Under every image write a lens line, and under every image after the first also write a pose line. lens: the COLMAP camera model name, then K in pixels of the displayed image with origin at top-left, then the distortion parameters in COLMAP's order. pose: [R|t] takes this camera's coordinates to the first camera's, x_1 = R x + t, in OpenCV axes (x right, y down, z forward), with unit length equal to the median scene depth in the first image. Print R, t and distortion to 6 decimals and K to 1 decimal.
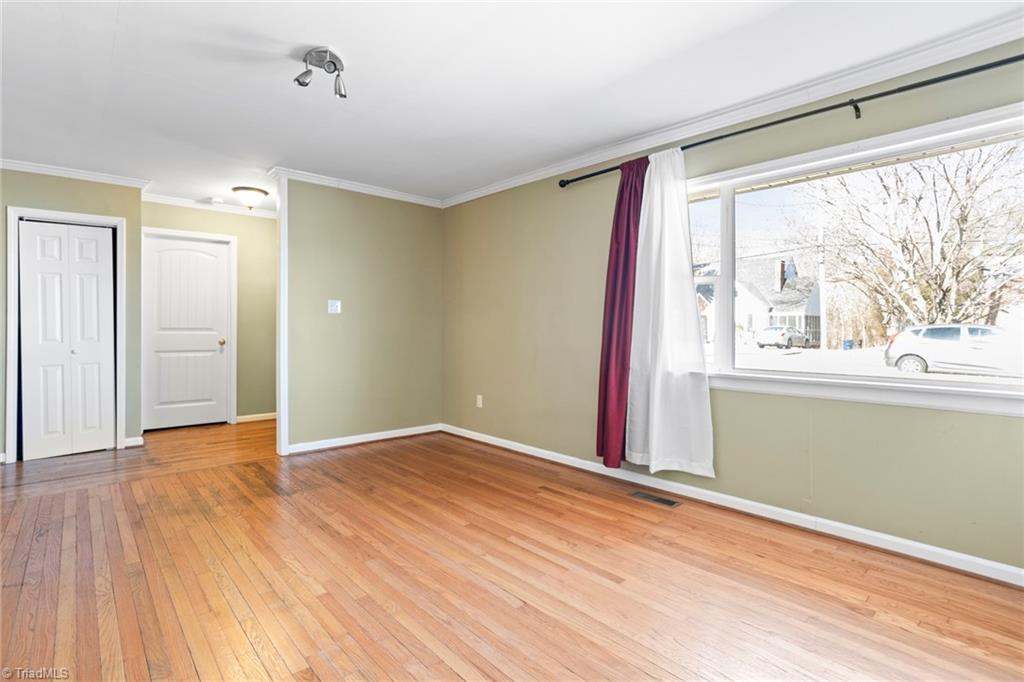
lens RADIAL K [[503.5, 0, 504.3], [0, 503.5, 334.1], [0, 0, 1]] dist [-0.063309, 0.045103]
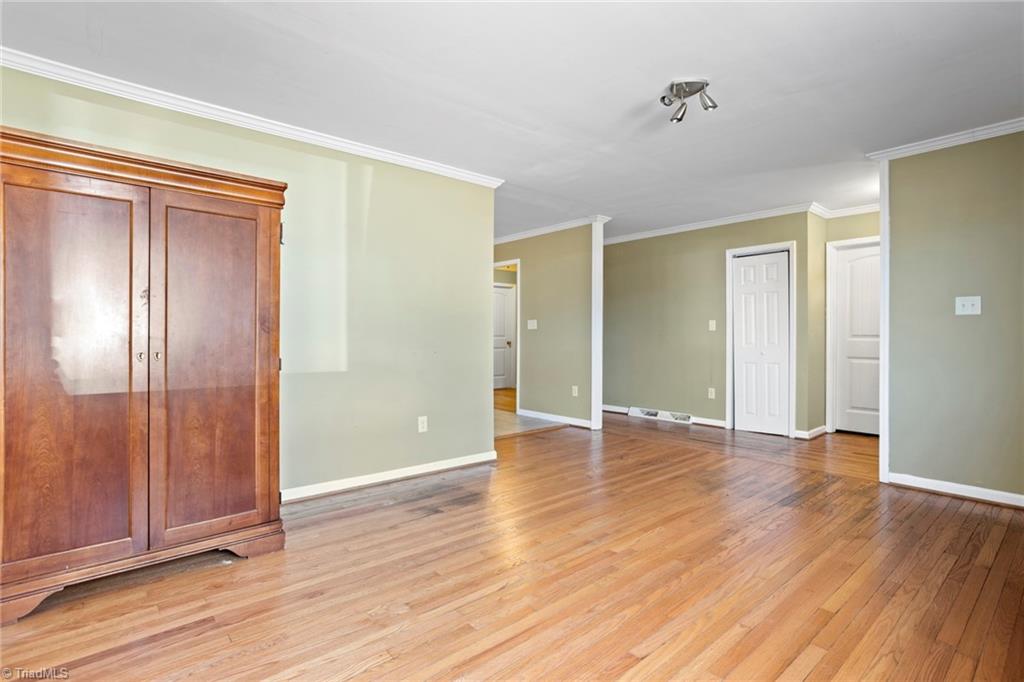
lens RADIAL K [[494.0, 0, 510.6], [0, 494.0, 331.2], [0, 0, 1]] dist [-0.055583, 0.031135]
pose [[-0.012880, -0.009335, -0.999873, 0.542149], [-0.013752, 0.999863, -0.009158, -0.001928], [0.999822, 0.013632, -0.013006, 0.484987]]
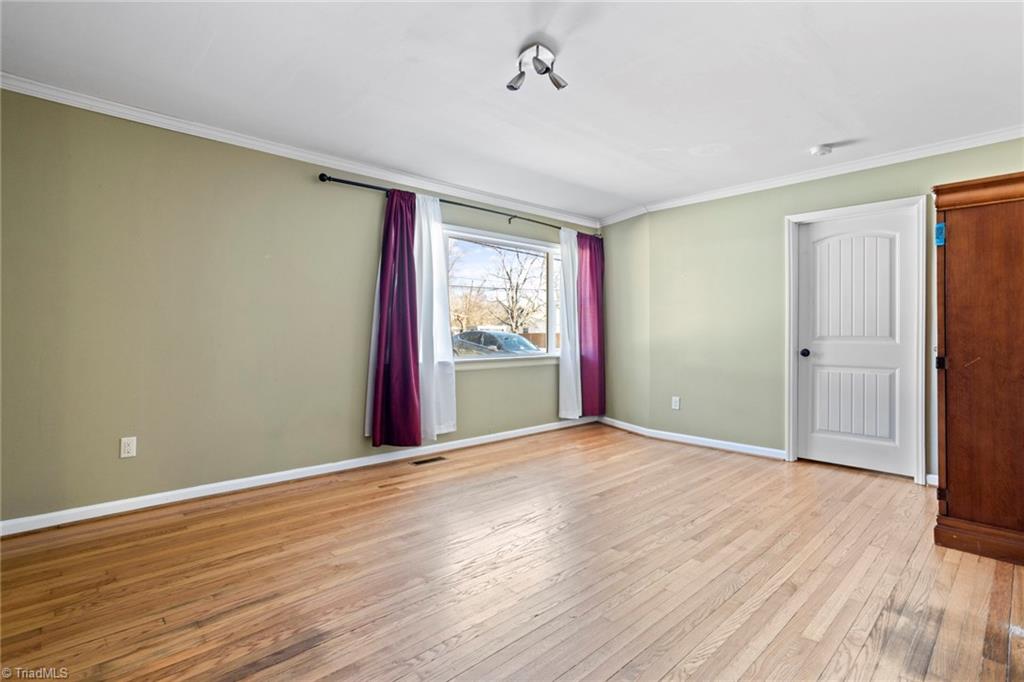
lens RADIAL K [[503.5, 0, 504.3], [0, 503.5, 334.1], [0, 0, 1]] dist [-0.063309, 0.045103]
pose [[-0.022436, -0.011930, 0.999677, -1.015425], [0.011907, 0.999855, 0.012199, -0.015232], [-0.999677, 0.012177, -0.022290, 0.830132]]
